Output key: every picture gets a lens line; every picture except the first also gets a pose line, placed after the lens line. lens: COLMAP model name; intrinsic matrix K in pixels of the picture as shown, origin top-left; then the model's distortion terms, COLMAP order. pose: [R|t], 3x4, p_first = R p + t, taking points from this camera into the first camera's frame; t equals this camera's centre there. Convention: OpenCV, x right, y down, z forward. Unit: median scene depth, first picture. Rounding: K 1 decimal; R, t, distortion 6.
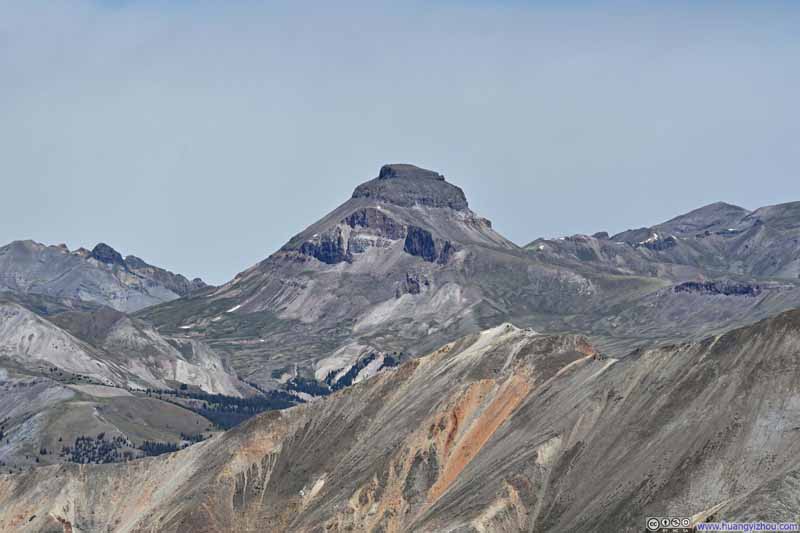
lens RADIAL K [[2804.3, 0, 400.0], [0, 2804.3, 266.7], [0, 0, 1]] dist [0.013564, 0.000000]
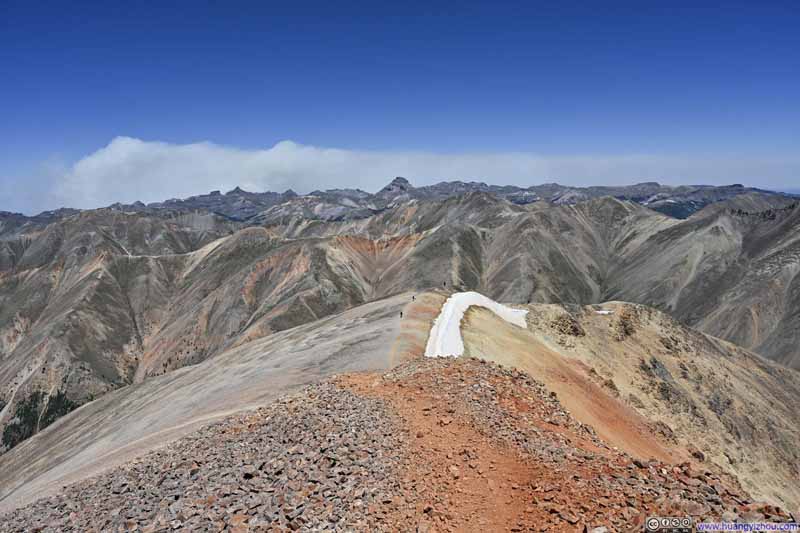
lens RADIAL K [[534.3, 0, 399.2], [0, 534.3, 259.2], [0, 0, 1]] dist [-0.009644, -0.001900]
pose [[0.999698, -0.014310, -0.019999, 0.024938], [0.016725, 0.991848, 0.126321, -0.000446], [0.018028, -0.126618, 0.991788, -0.378414]]
